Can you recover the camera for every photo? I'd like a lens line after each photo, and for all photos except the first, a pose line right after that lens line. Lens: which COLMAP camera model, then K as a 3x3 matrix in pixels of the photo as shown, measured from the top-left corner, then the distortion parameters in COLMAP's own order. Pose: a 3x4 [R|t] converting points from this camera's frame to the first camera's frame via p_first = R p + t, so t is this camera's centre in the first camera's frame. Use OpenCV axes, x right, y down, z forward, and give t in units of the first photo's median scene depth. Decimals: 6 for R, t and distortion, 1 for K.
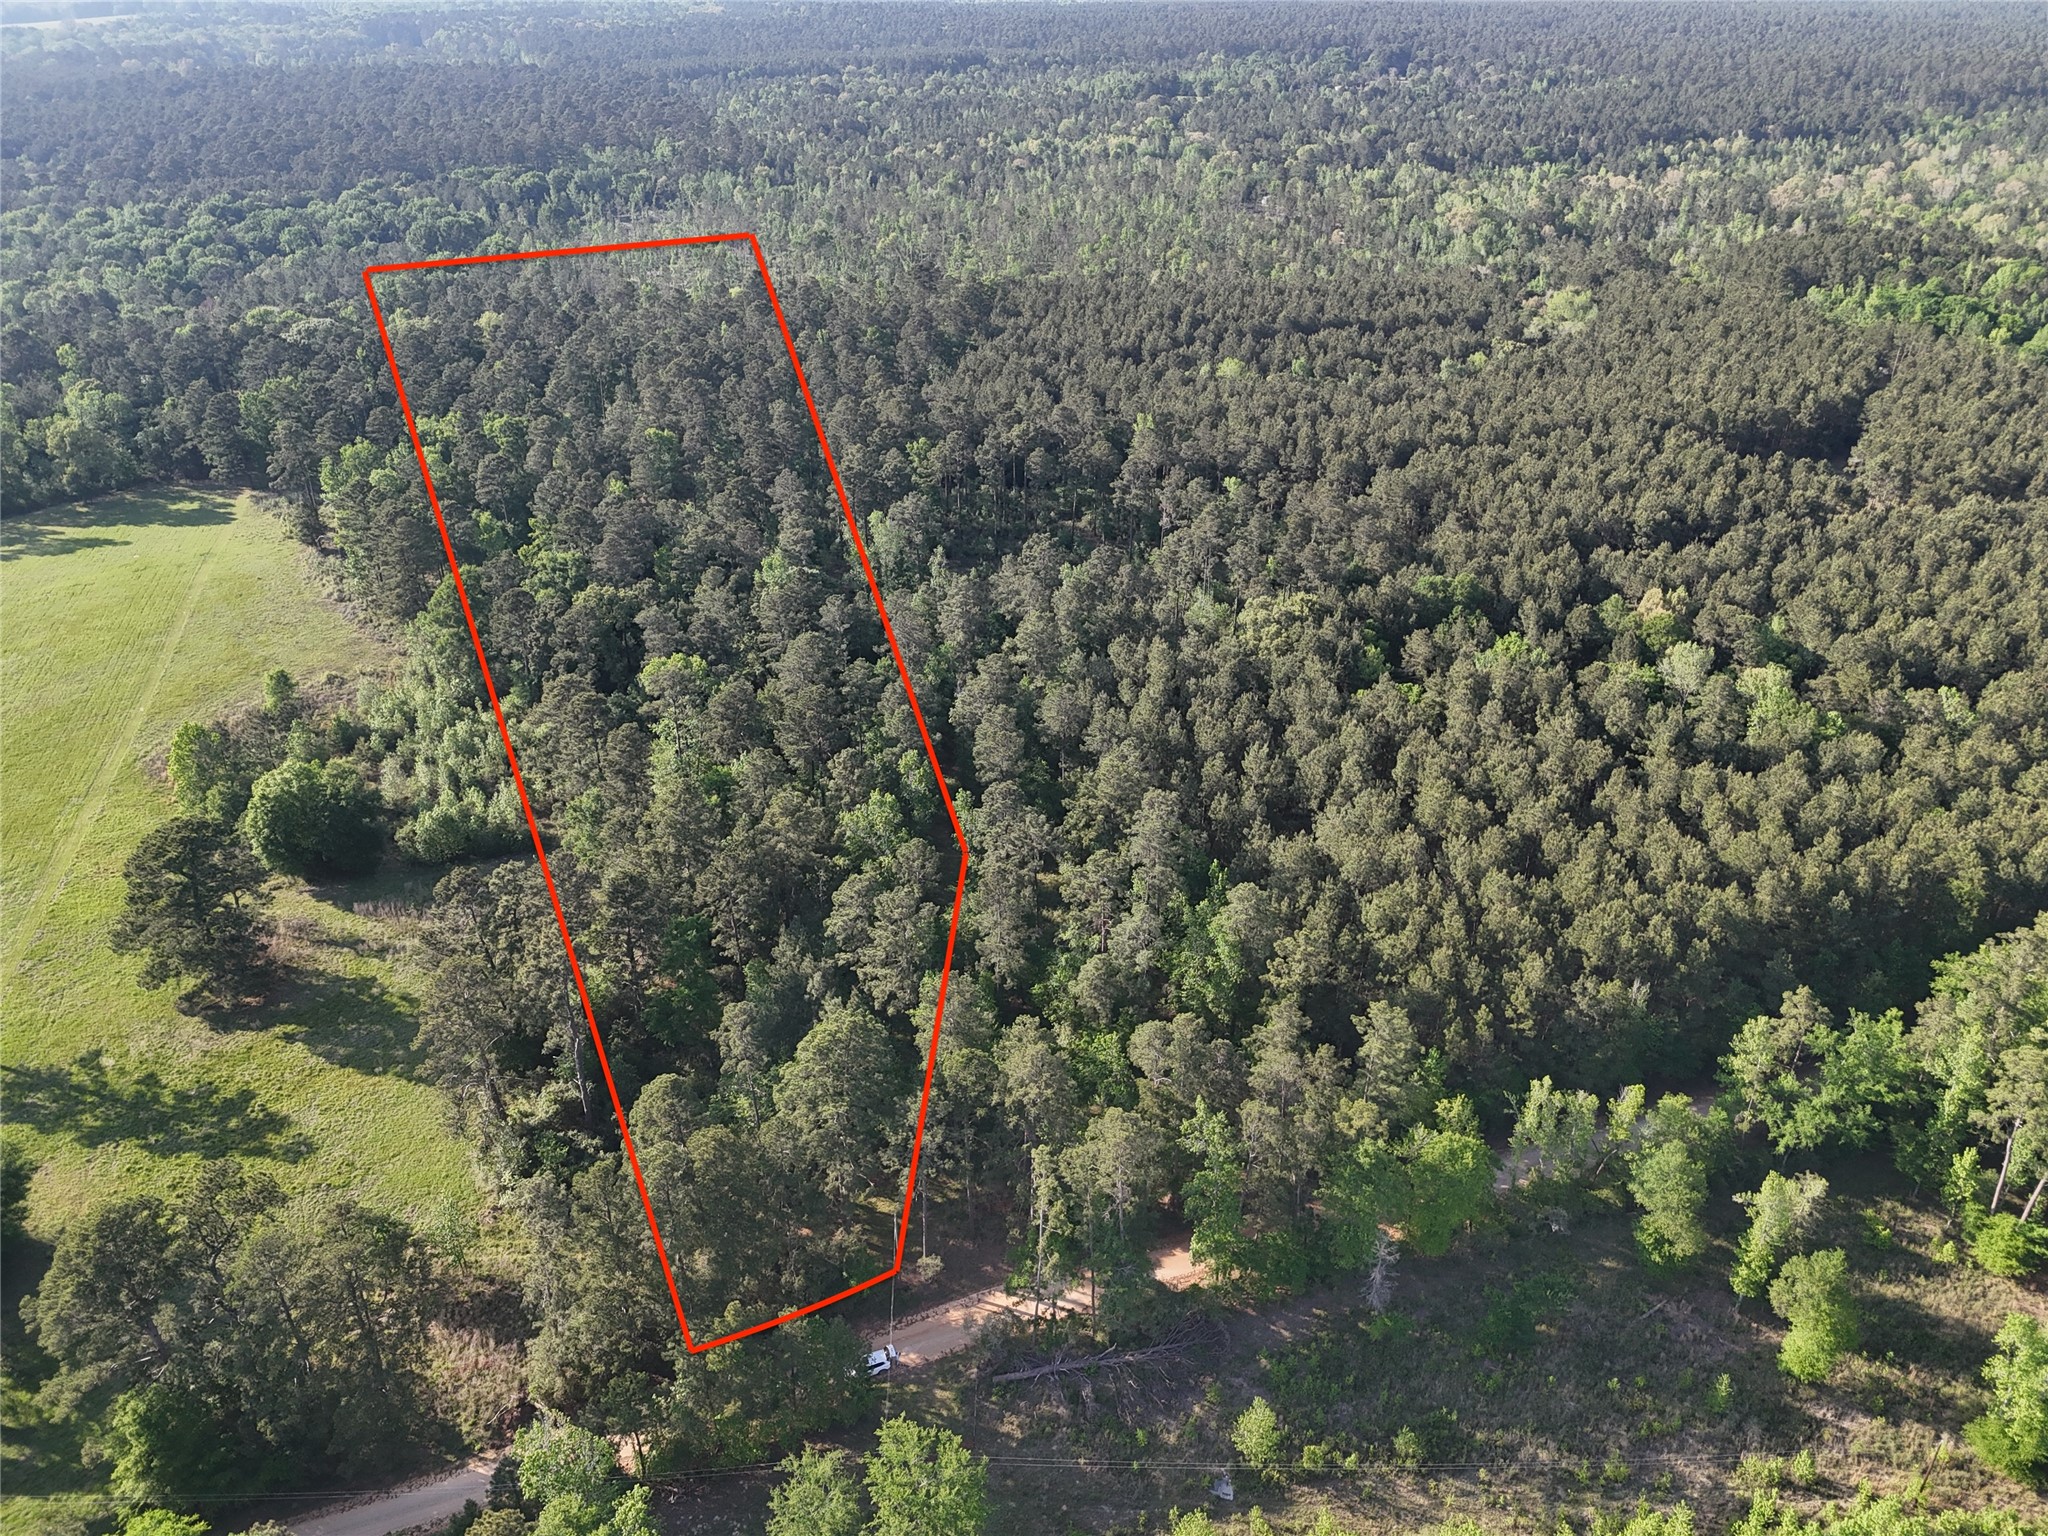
lens RADIAL K [[1505.1, 0, 1051.0], [0, 1505.1, 763.0], [0, 0, 1]] dist [0.063686, -0.052850]
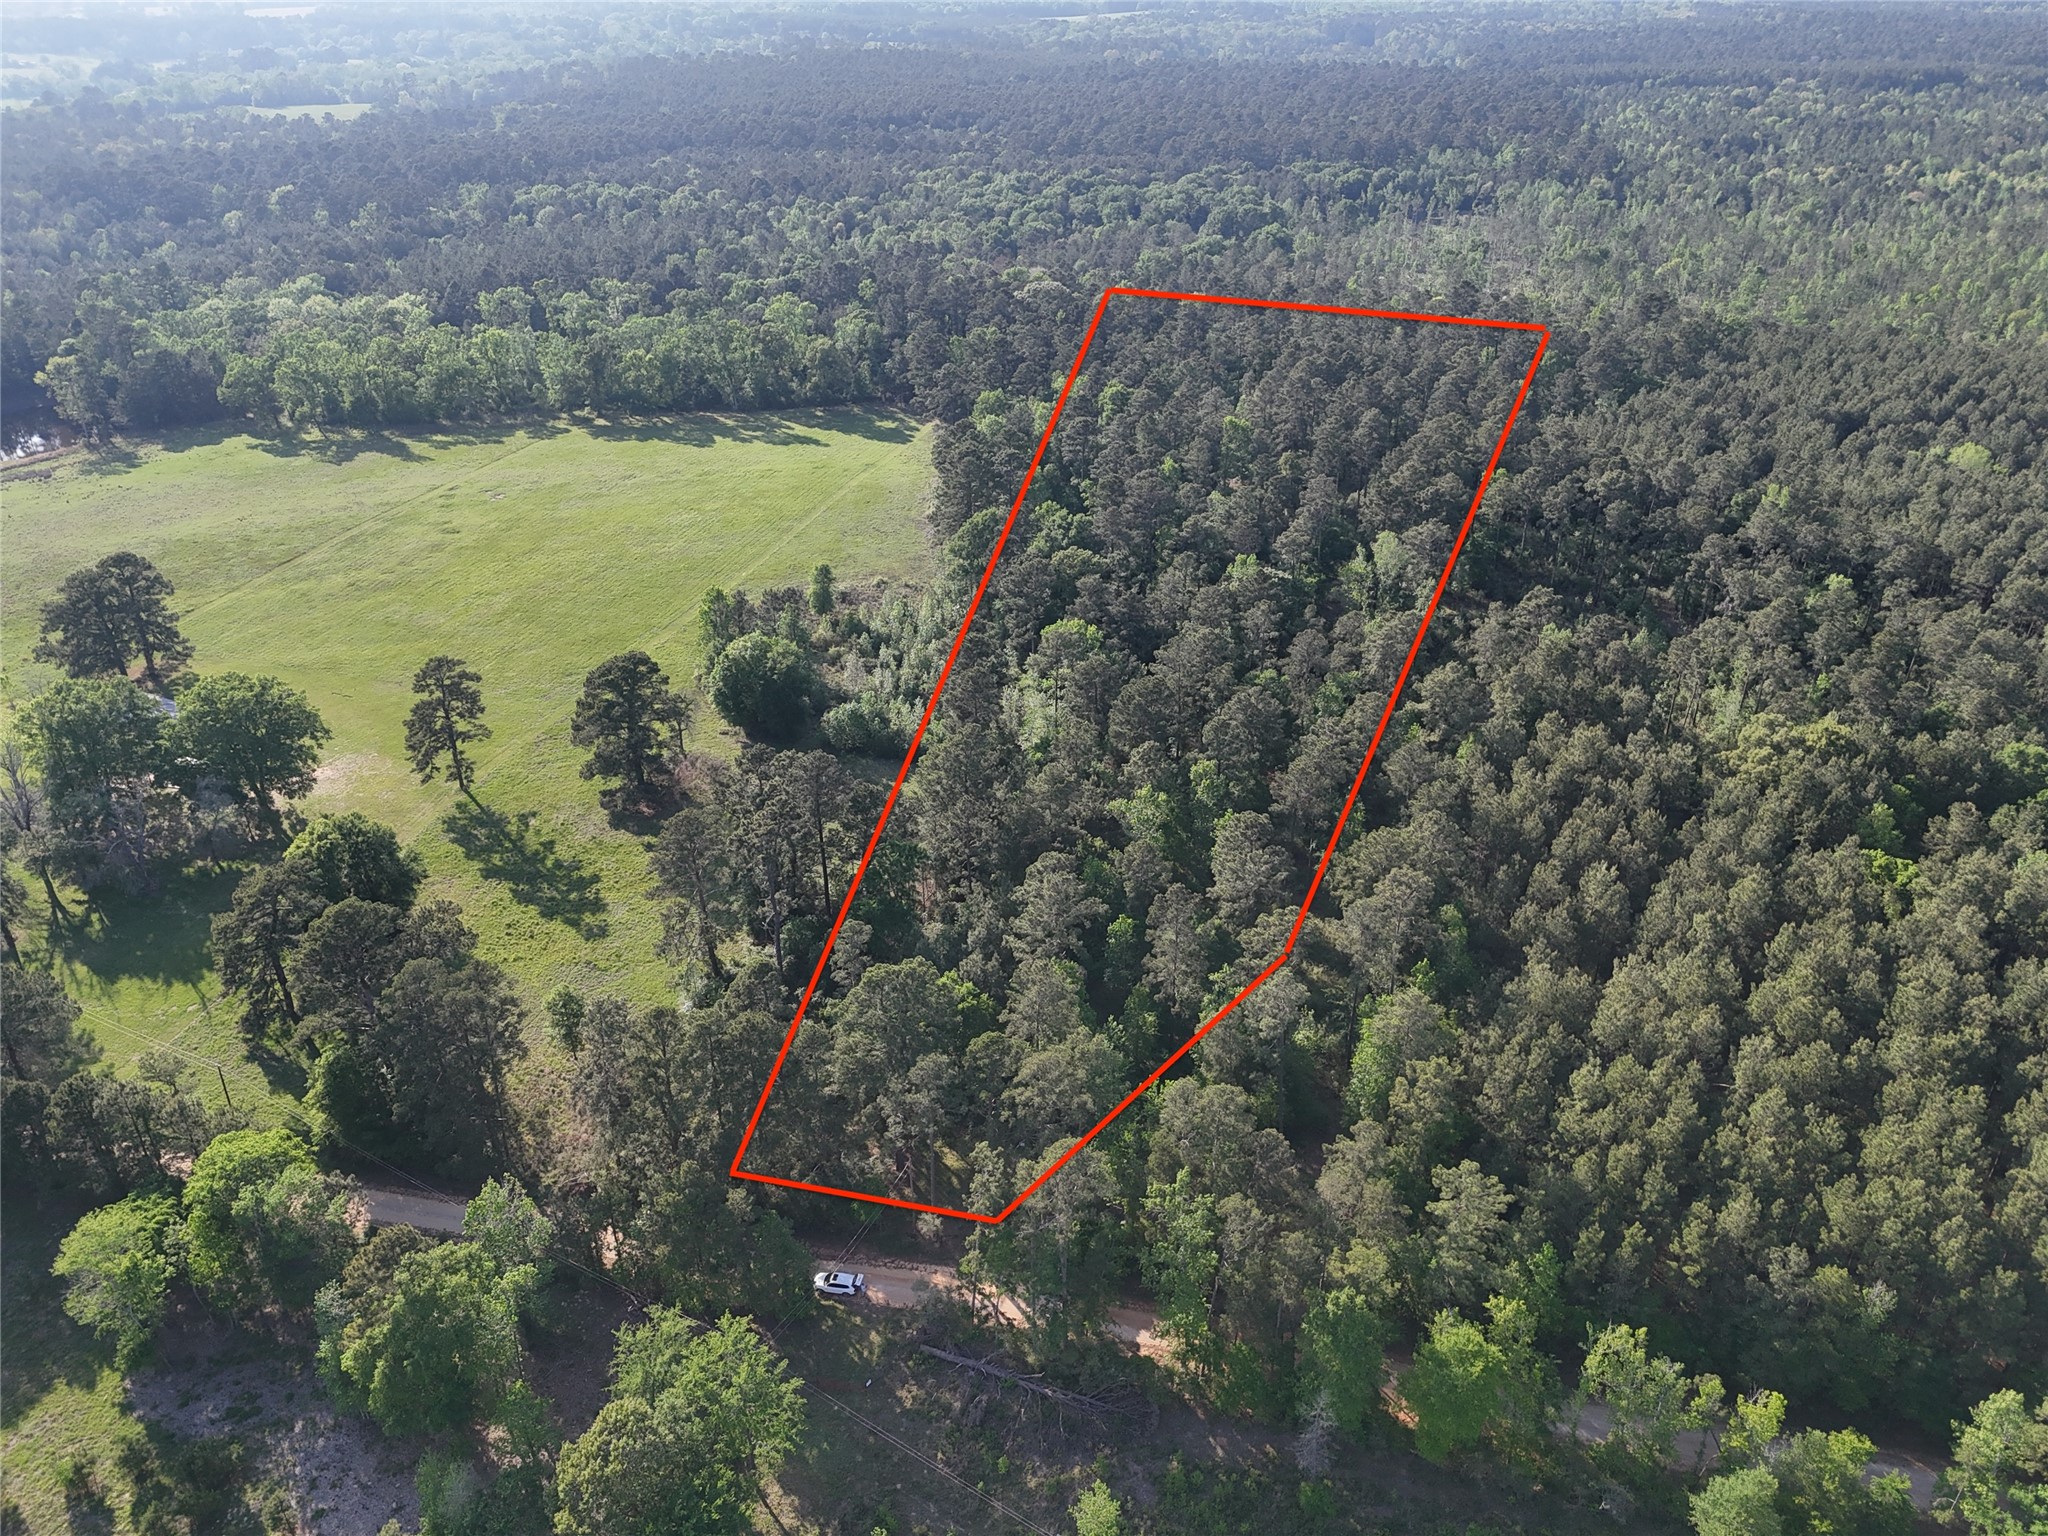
lens RADIAL K [[1505.1, 0, 1051.0], [0, 1505.1, 763.0], [0, 0, 1]] dist [0.063686, -0.052850]
pose [[0.837183, 0.264682, -0.478610, 0.225247], [-0.265474, 0.961752, 0.067504, -0.035173], [0.478171, 0.070545, 0.875429, 0.062424]]
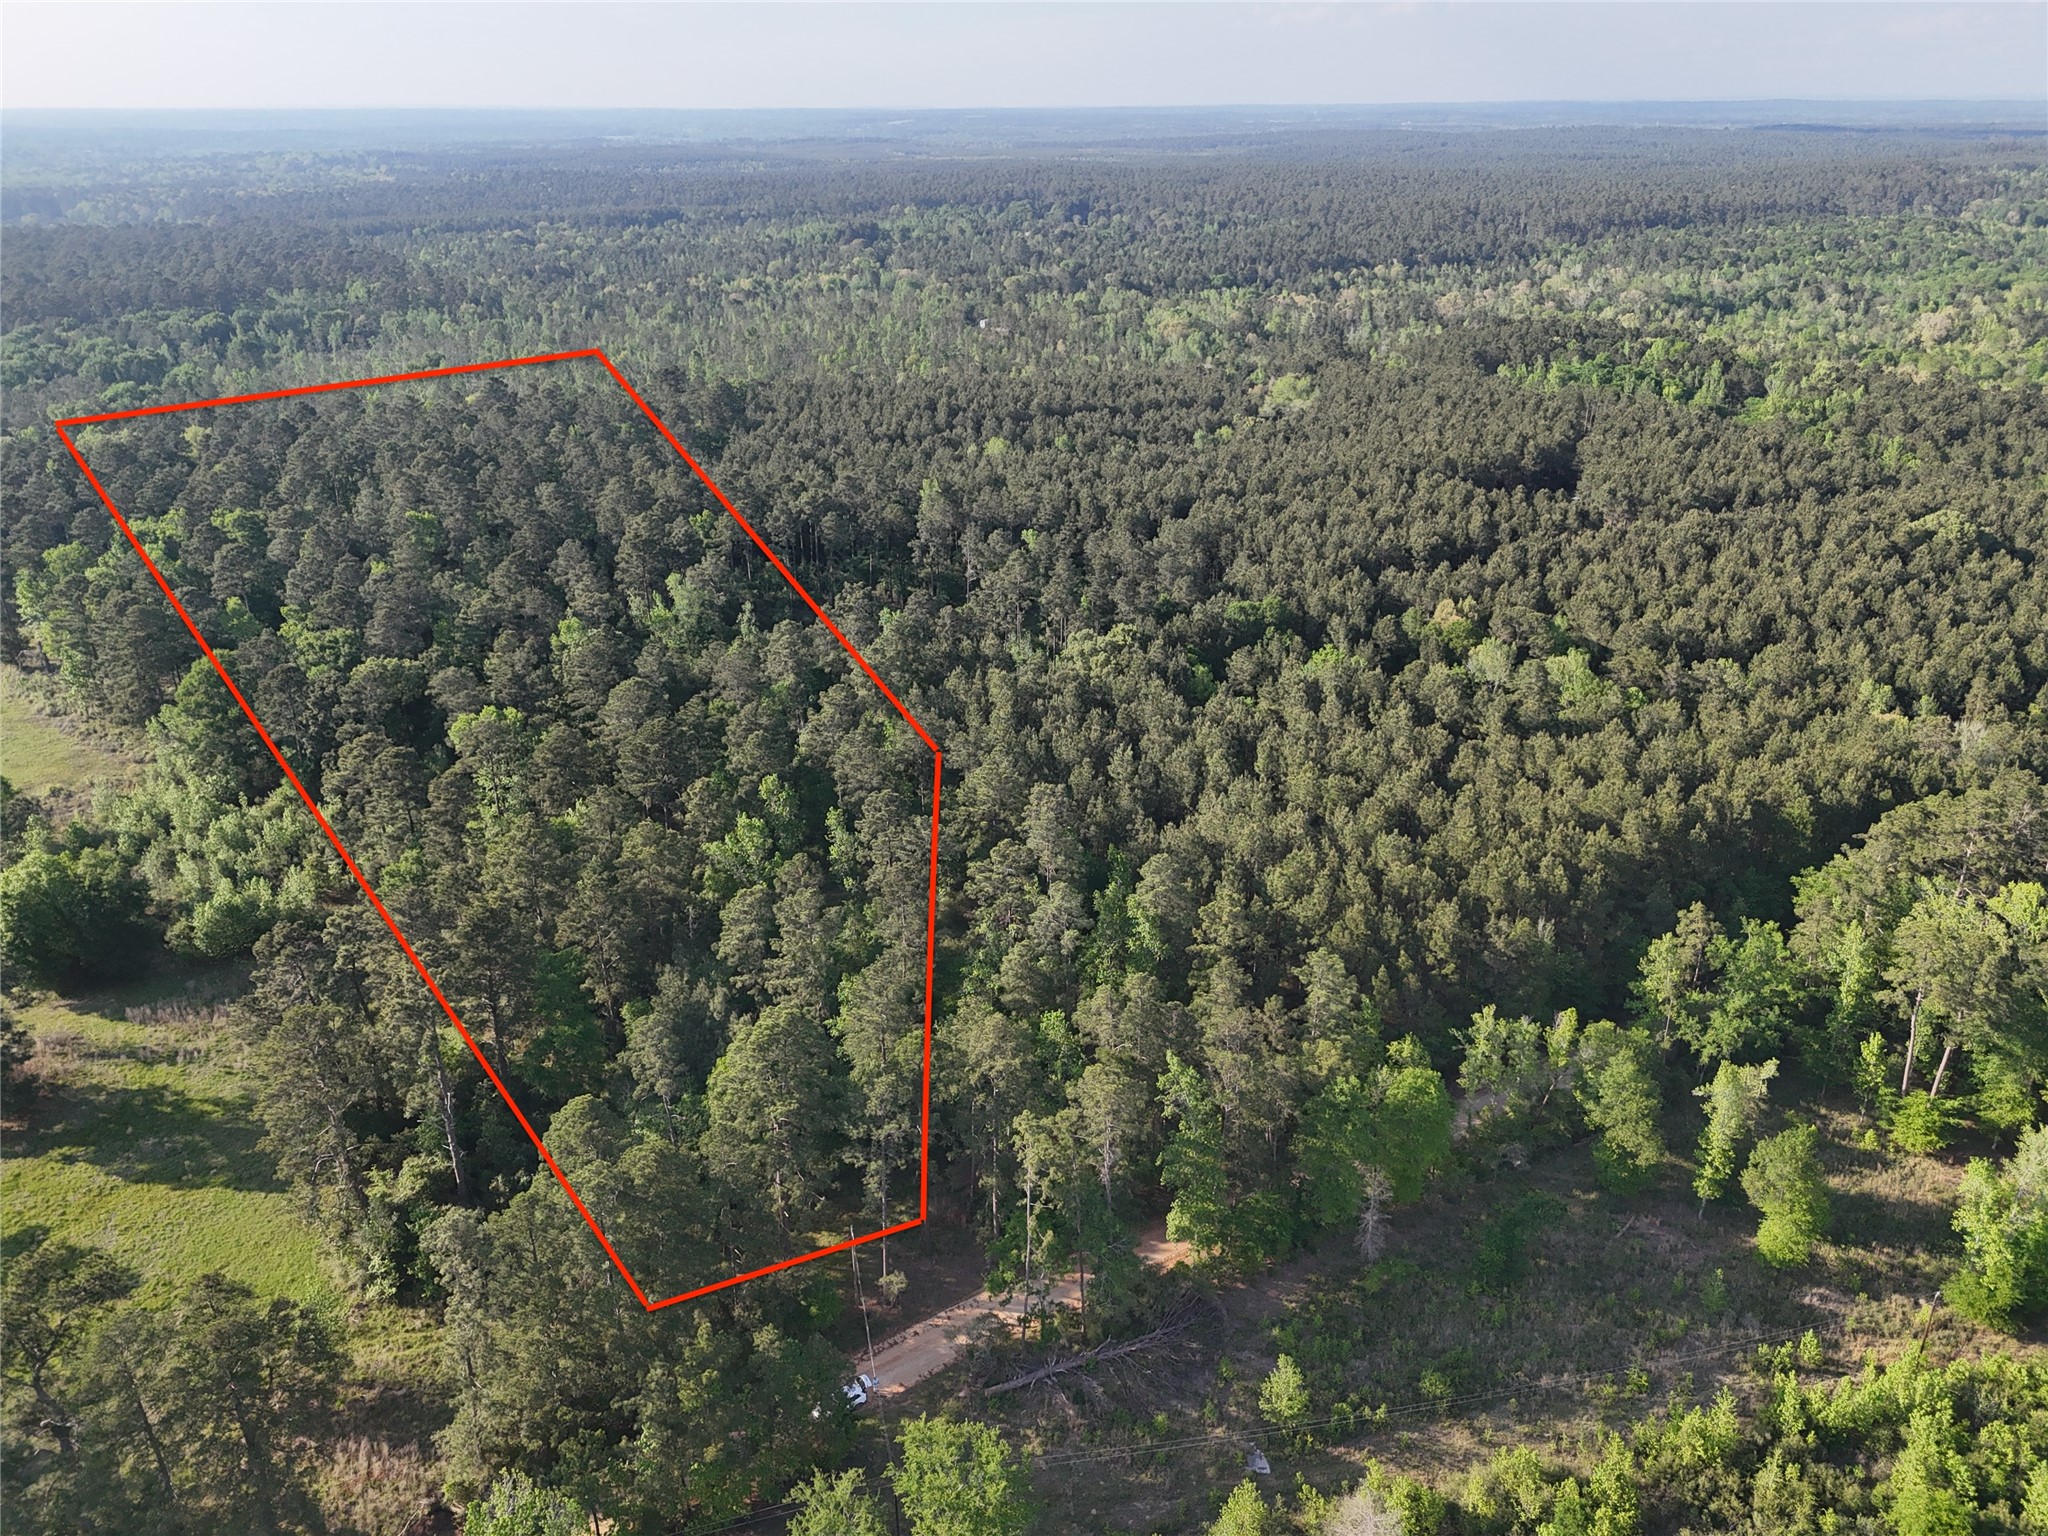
lens RADIAL K [[1505.1, 0, 1051.0], [0, 1505.1, 763.0], [0, 0, 1]] dist [0.063686, -0.052850]
pose [[0.980252, -0.085840, 0.178150, -0.068599], [0.102785, 0.990789, -0.088159, 0.064882], [-0.168942, 0.104729, 0.980046, 0.041376]]
